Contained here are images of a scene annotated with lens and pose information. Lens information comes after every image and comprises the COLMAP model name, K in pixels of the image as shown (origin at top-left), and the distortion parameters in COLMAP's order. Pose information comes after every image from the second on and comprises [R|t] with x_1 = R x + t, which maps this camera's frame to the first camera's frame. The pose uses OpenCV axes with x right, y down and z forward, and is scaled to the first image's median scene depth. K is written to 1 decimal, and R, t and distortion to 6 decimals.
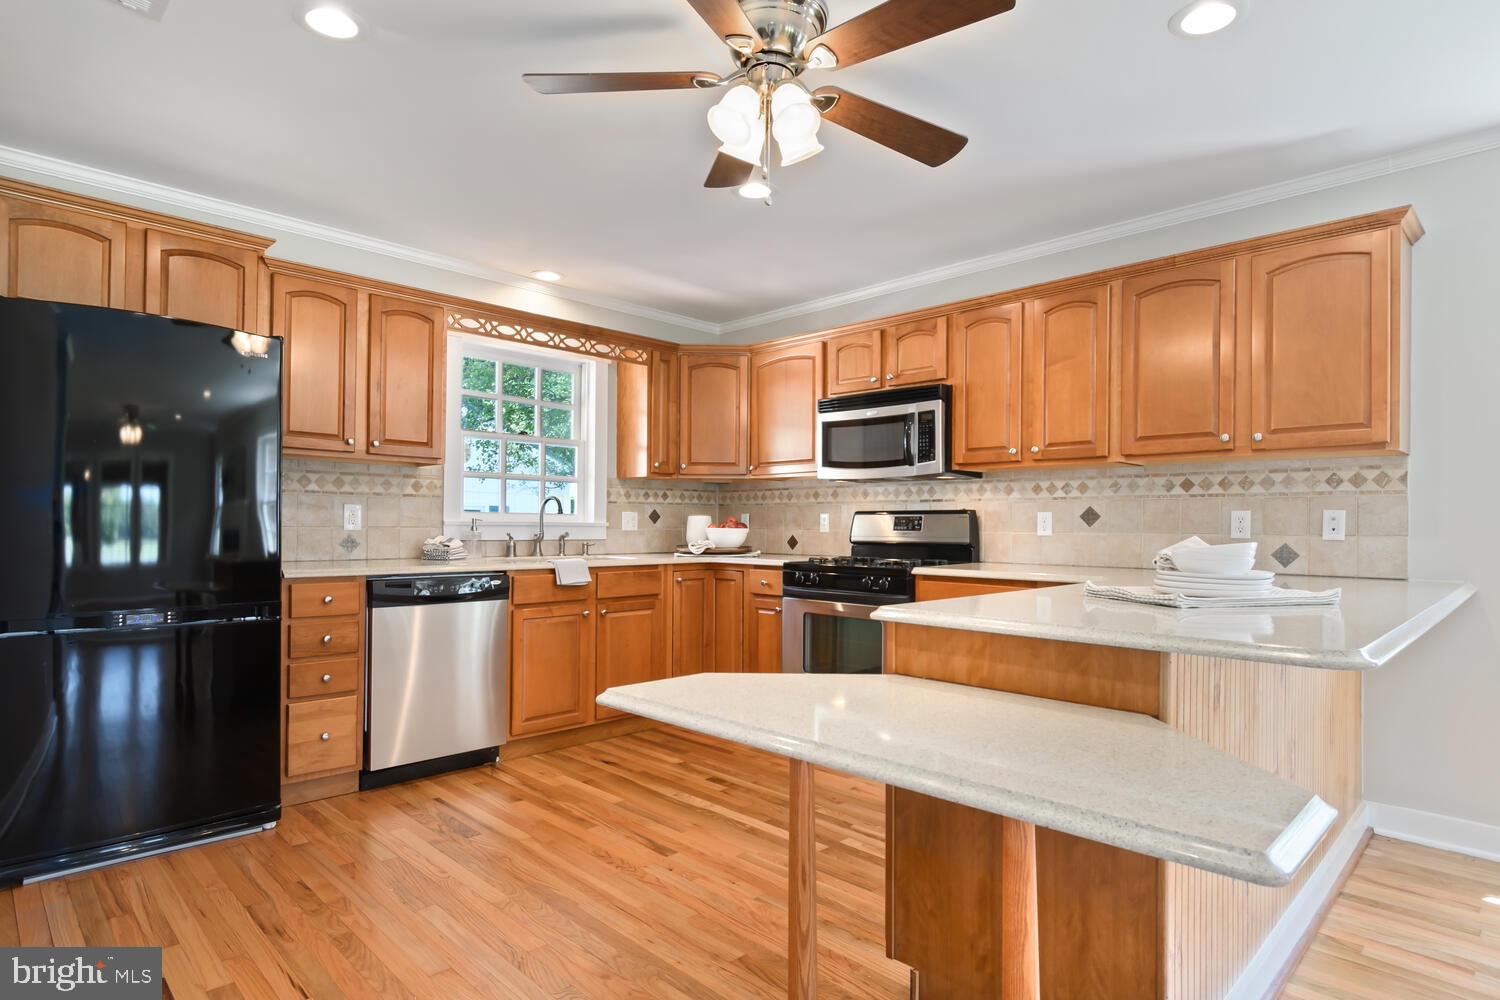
lens RADIAL K [[797.5, 0, 748.4], [0, 797.5, 521.1], [0, 0, 1]] dist [-0.002912, -0.000913]
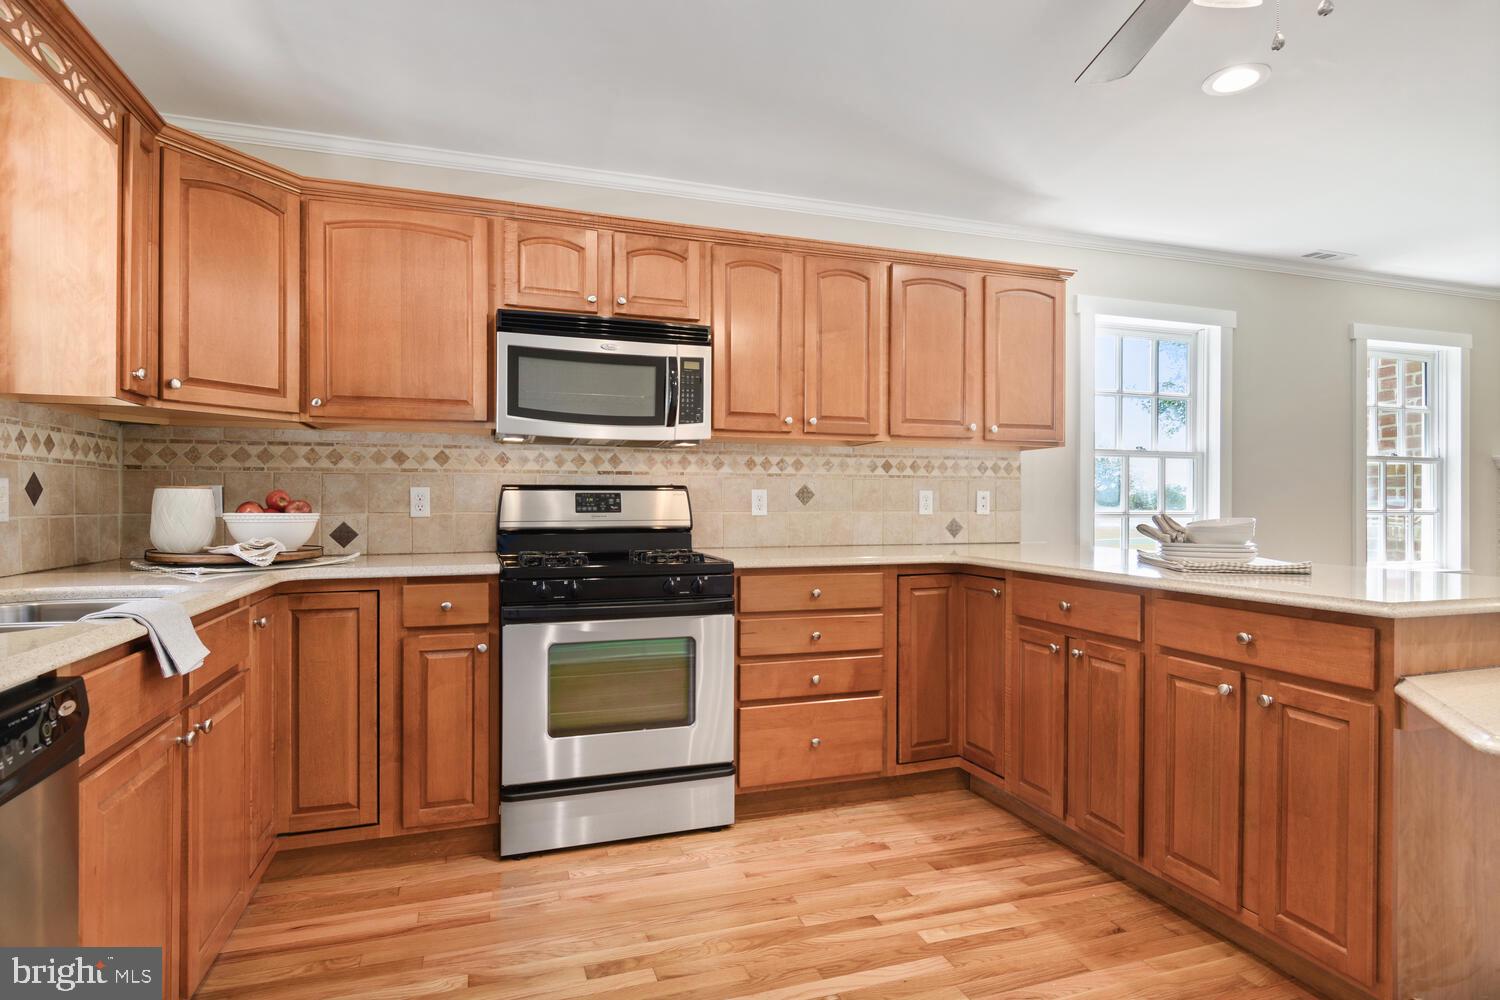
lens RADIAL K [[796.7, 0, 750.0], [0, 796.7, 500.0], [0, 0, 1]] dist [-0.000310, -0.000555]
pose [[0.441955, -0.003022, 0.897032, -0.450273], [-0.002404, 0.999987, 0.004553, -0.003509], [-0.897034, -0.004169, 0.441942, 0.609999]]
